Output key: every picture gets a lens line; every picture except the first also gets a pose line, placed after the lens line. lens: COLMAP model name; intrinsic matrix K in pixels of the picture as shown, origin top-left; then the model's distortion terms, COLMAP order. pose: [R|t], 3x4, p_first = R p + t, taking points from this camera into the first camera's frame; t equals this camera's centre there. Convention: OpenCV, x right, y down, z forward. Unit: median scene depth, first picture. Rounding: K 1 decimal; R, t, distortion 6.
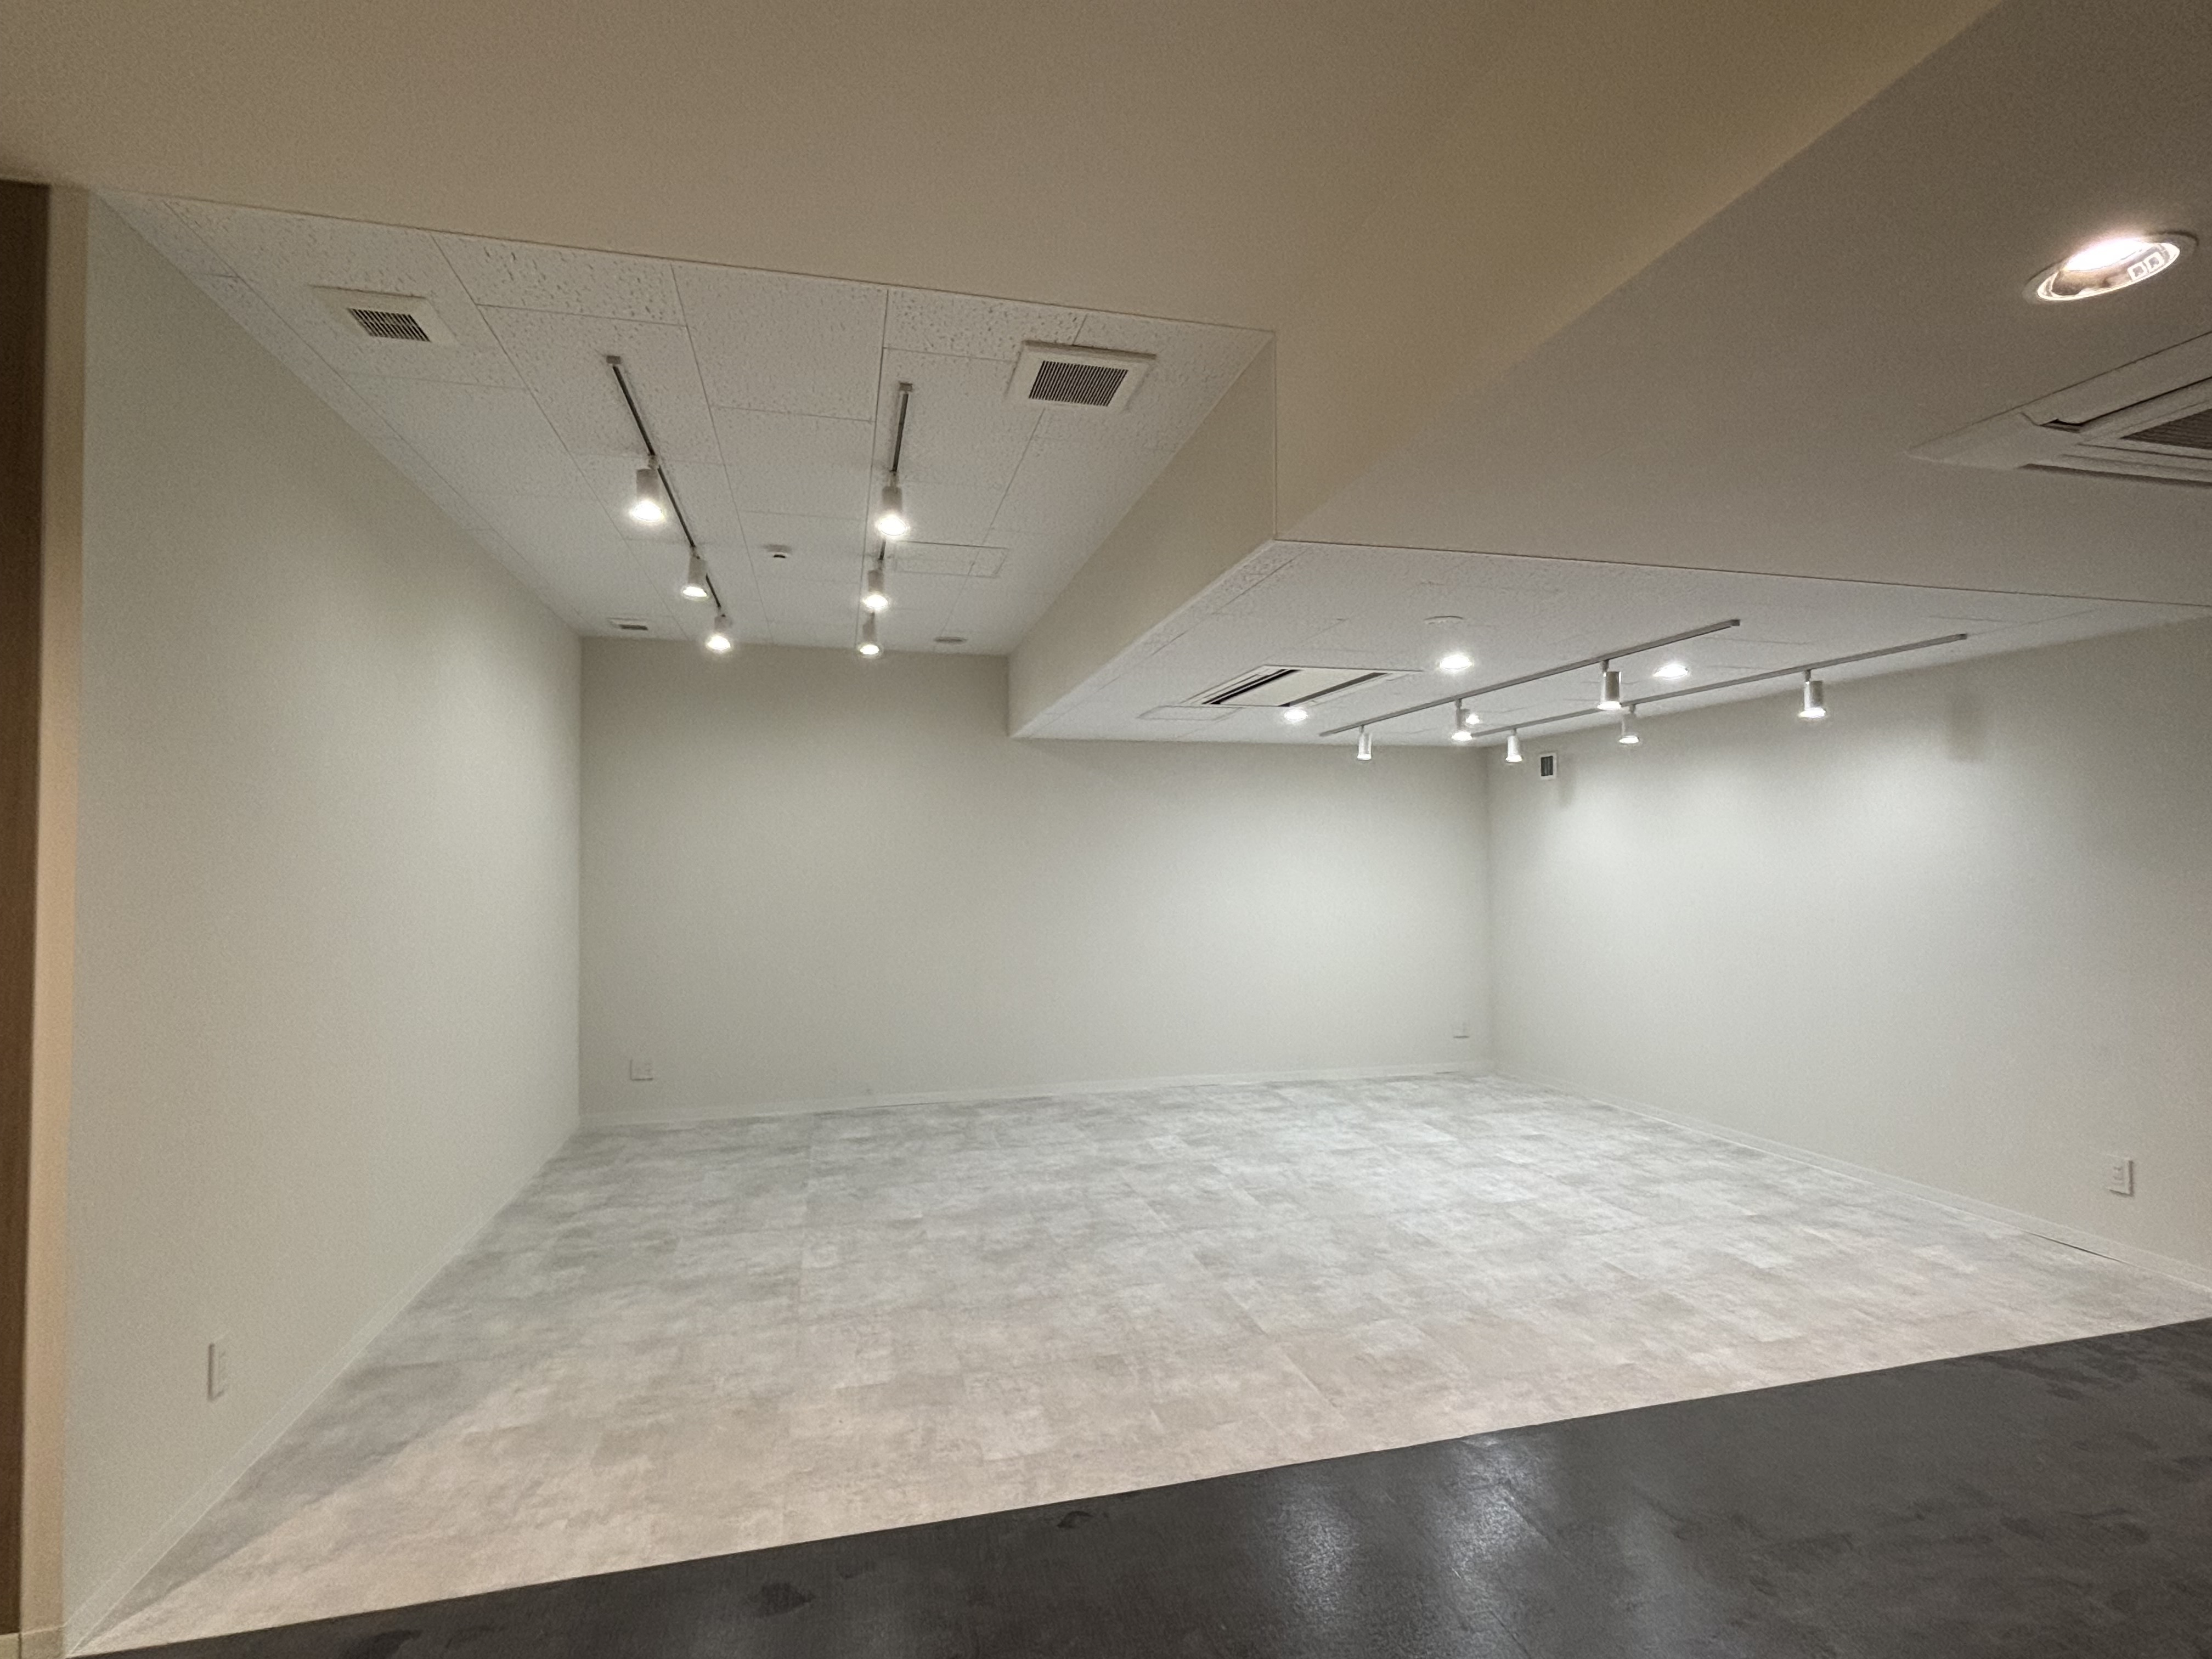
lens RADIAL K [[1078.6, 0, 1111.2], [0, 1078.6, 831.8], [0, 0, 1]] dist [-0.003656, -0.000285]
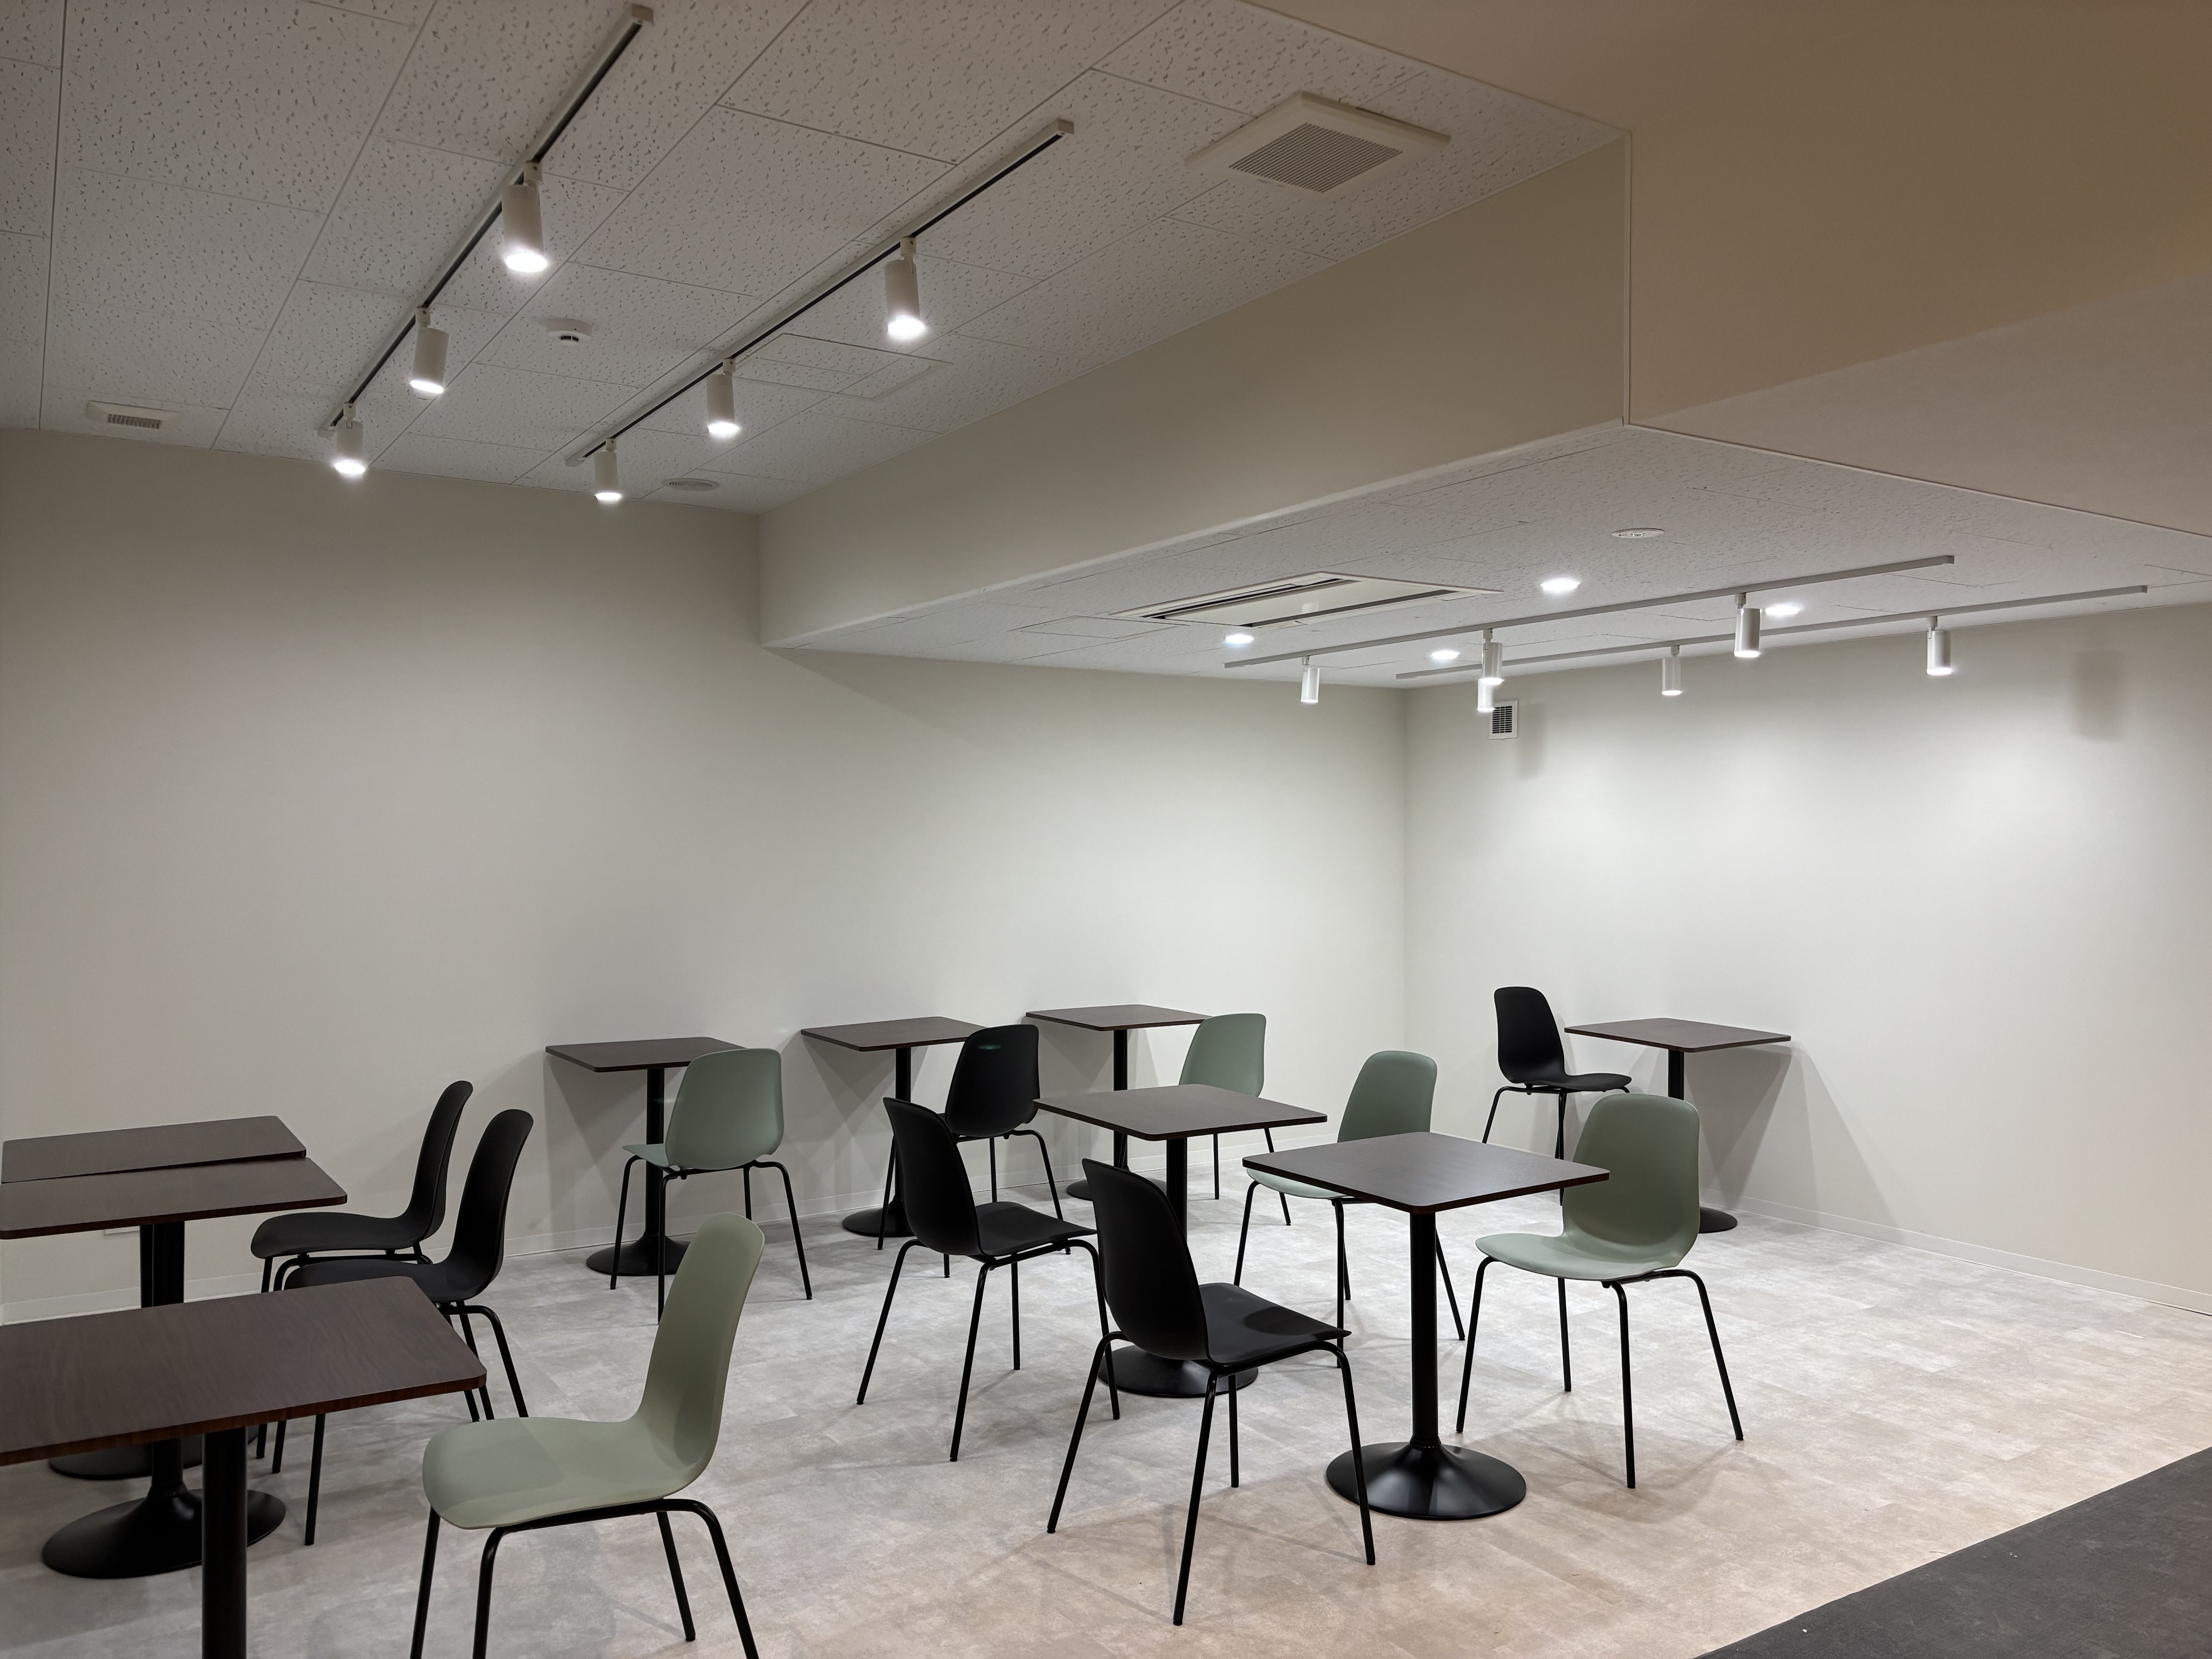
lens RADIAL K [[1662.8, 0, 1113.0], [0, 1662.8, 834.2], [0, 0, 1]] dist [0.048721, -0.041693]
pose [[0.948747, 0.009309, 0.315900, -0.319255], [-0.017727, 0.999560, 0.023785, -0.009364], [-0.315539, -0.028166, 0.948494, 0.020573]]
